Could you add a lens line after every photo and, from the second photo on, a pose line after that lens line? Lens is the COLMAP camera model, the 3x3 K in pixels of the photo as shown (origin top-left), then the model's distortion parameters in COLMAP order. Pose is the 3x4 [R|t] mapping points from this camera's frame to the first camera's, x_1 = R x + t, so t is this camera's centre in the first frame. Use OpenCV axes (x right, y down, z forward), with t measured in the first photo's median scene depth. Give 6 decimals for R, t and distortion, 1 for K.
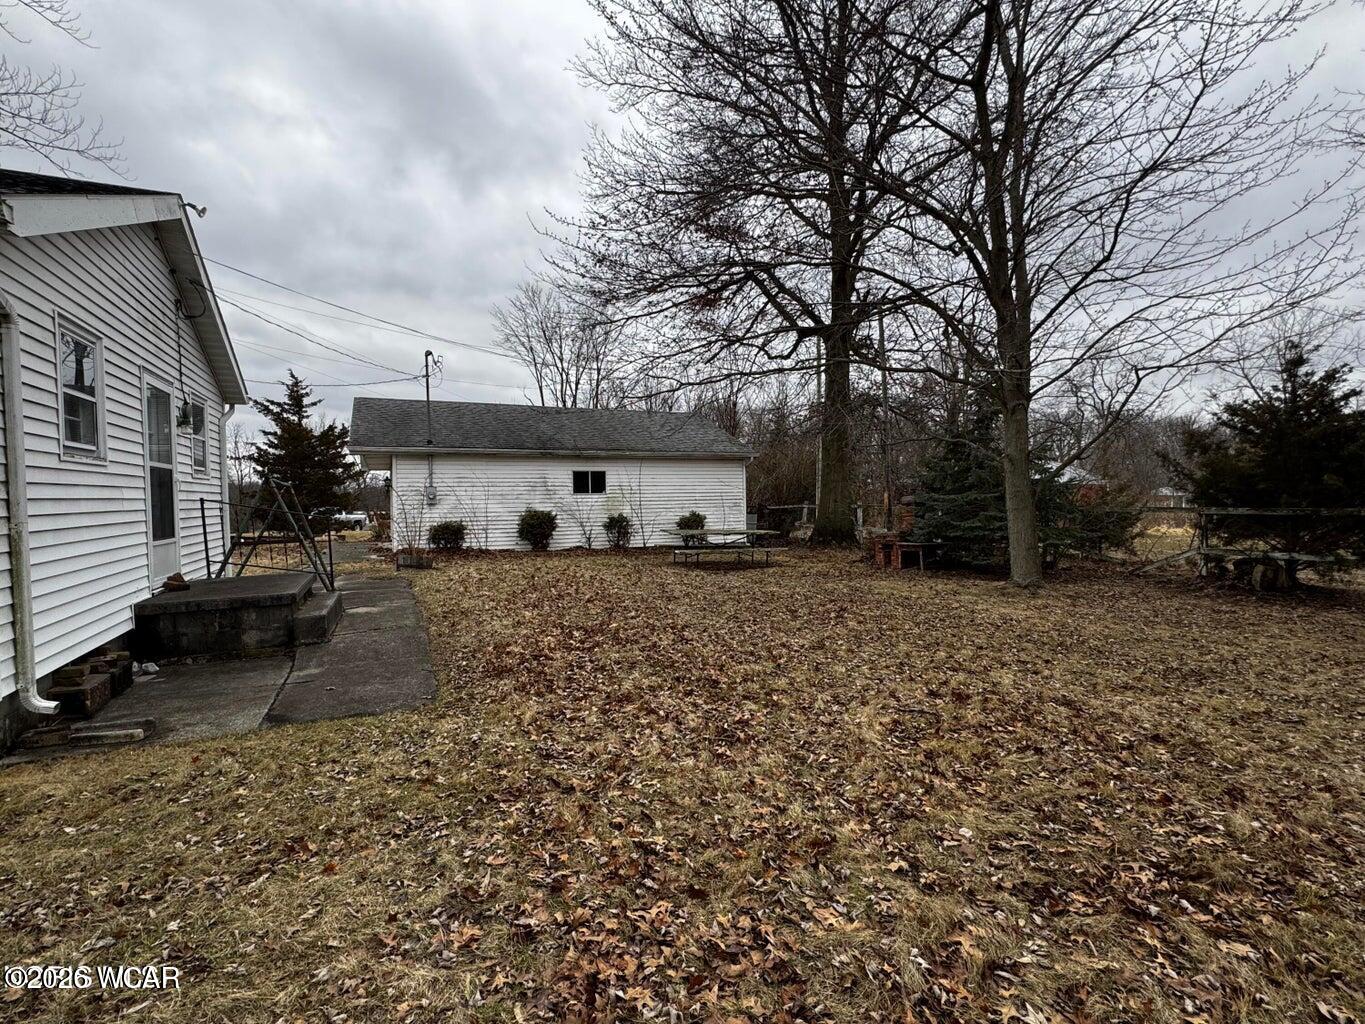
lens RADIAL K [[640.6, 0, 682.5], [0, 640.6, 512.0], [0, 0, 1]] dist [-0.012758, -0.000092]
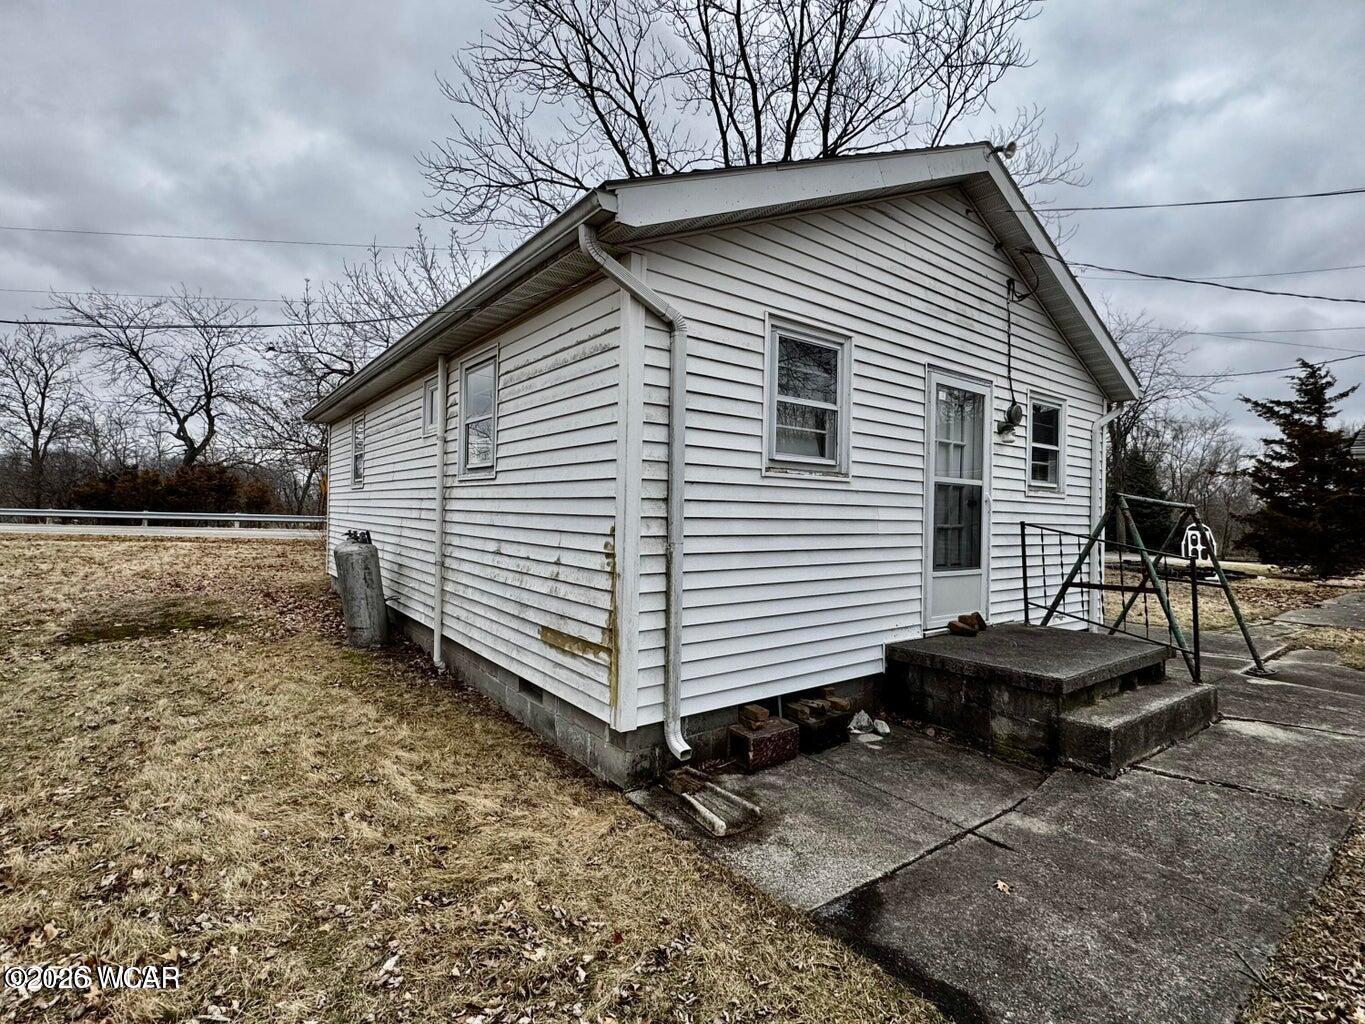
lens RADIAL K [[640.6, 0, 682.5], [0, 640.6, 512.0], [0, 0, 1]] dist [-0.012758, -0.000092]
pose [[0.199169, 0.014950, -0.979851, -0.075262], [-0.047634, 0.998849, 0.005557, -0.021158], [0.978807, 0.045568, 0.199652, 0.505514]]
